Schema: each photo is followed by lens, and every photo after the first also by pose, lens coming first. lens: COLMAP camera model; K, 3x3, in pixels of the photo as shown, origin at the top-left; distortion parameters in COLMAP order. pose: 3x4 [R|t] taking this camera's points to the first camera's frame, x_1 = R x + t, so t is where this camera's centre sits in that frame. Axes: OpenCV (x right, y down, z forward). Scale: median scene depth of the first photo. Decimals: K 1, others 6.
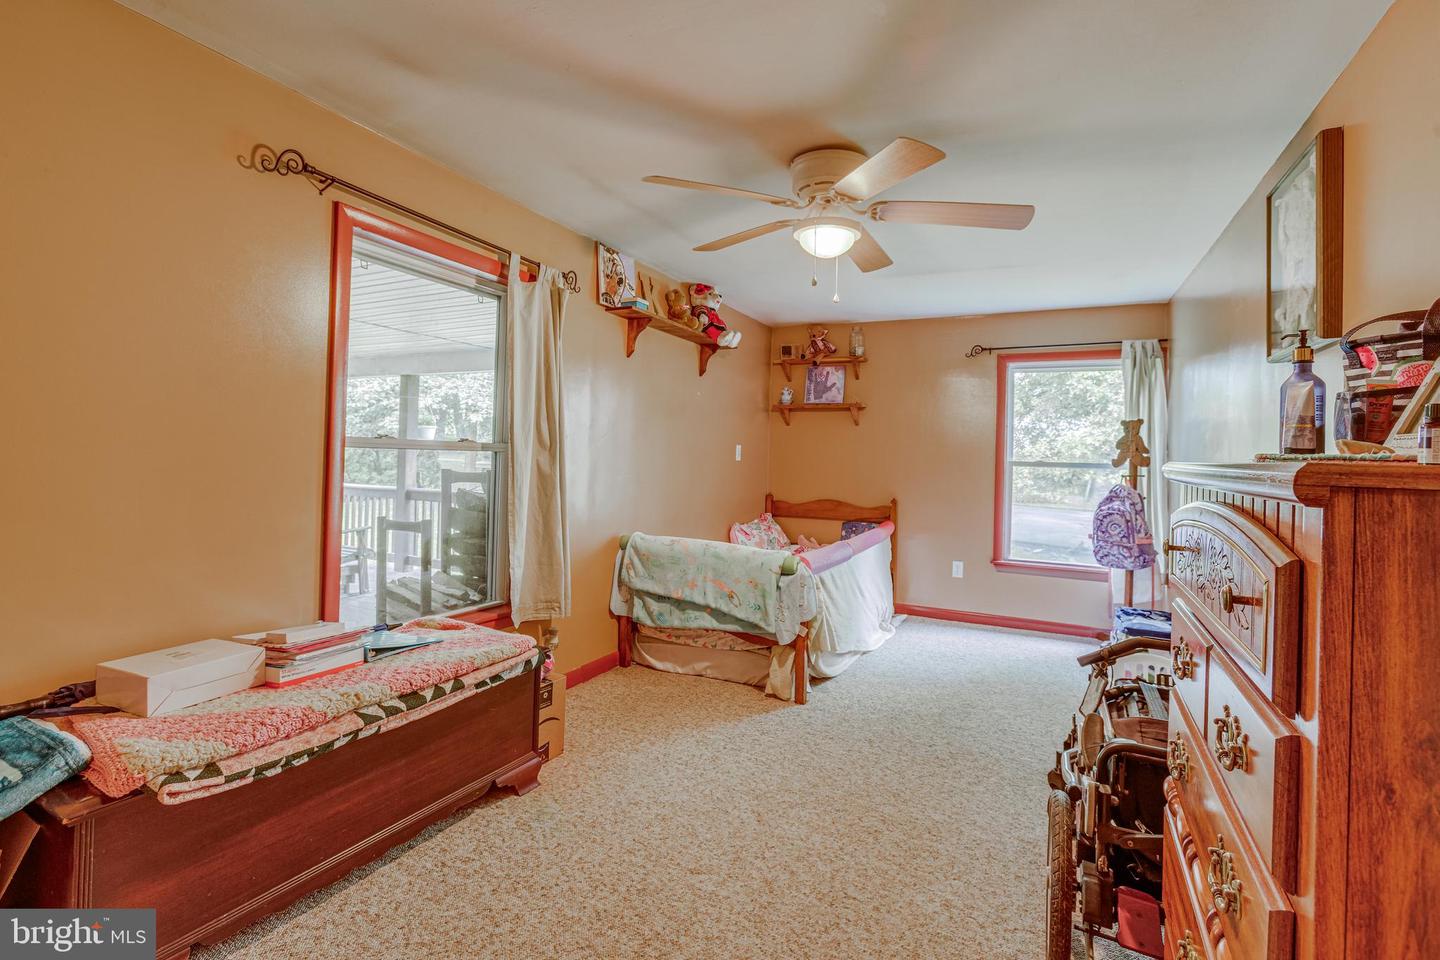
lens RADIAL K [[646.4, 0, 718.3], [0, 646.4, 457.6], [0, 0, 1]] dist [-0.002893, 0.000111]
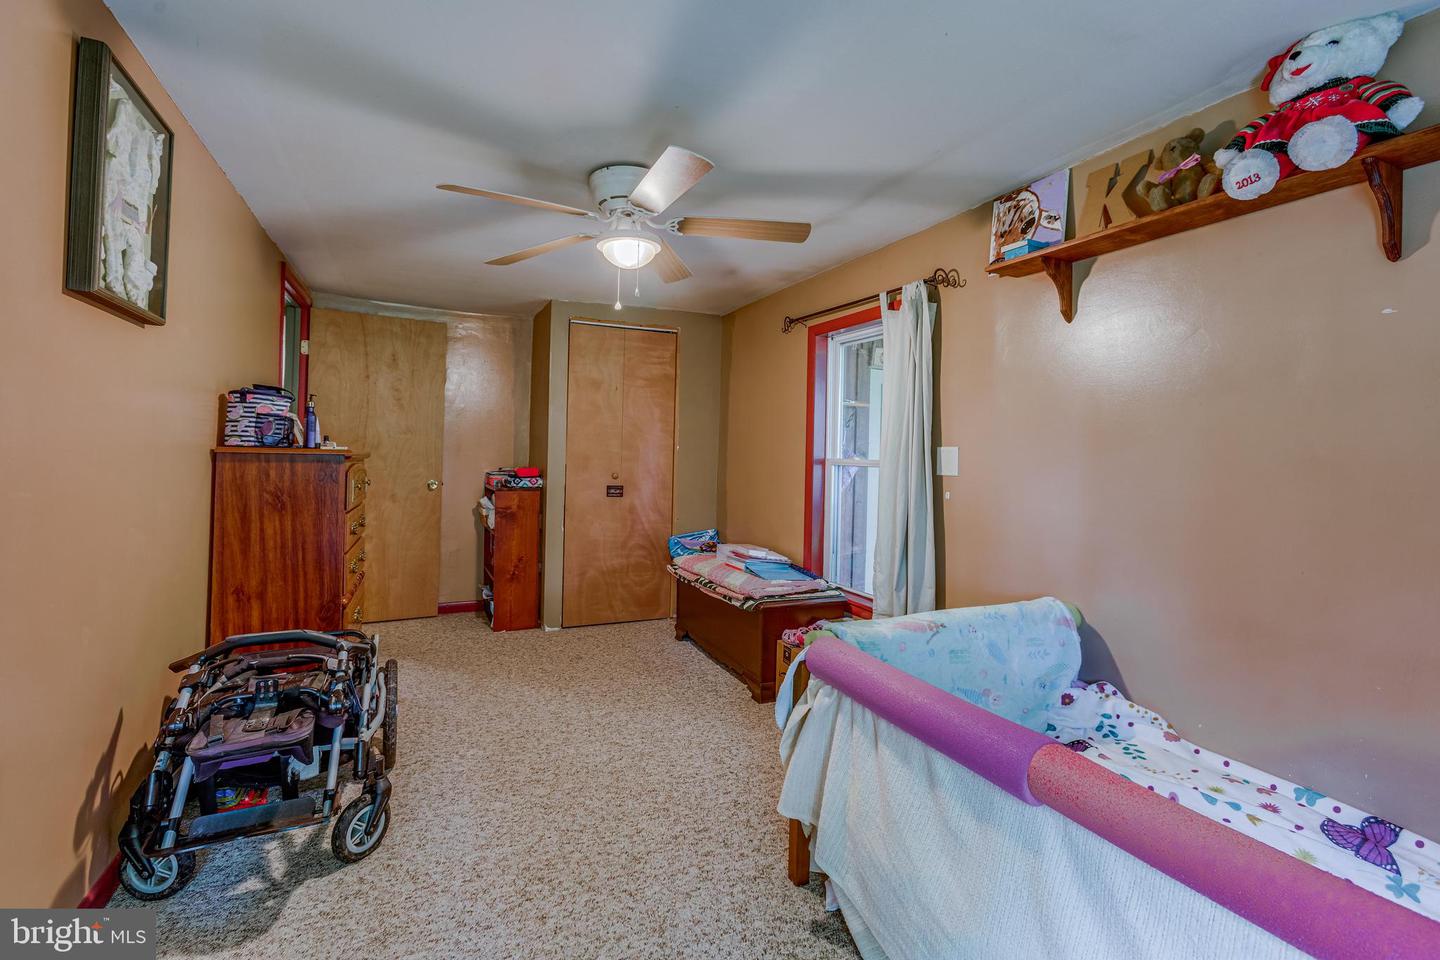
lens RADIAL K [[646.4, 0, 718.3], [0, 646.4, 457.6], [0, 0, 1]] dist [-0.002893, 0.000111]
pose [[-0.609888, -0.043114, -0.791314, 0.728156], [-0.044290, 0.998813, -0.020283, 0.008405], [0.791249, 0.022677, -0.611073, 1.431918]]
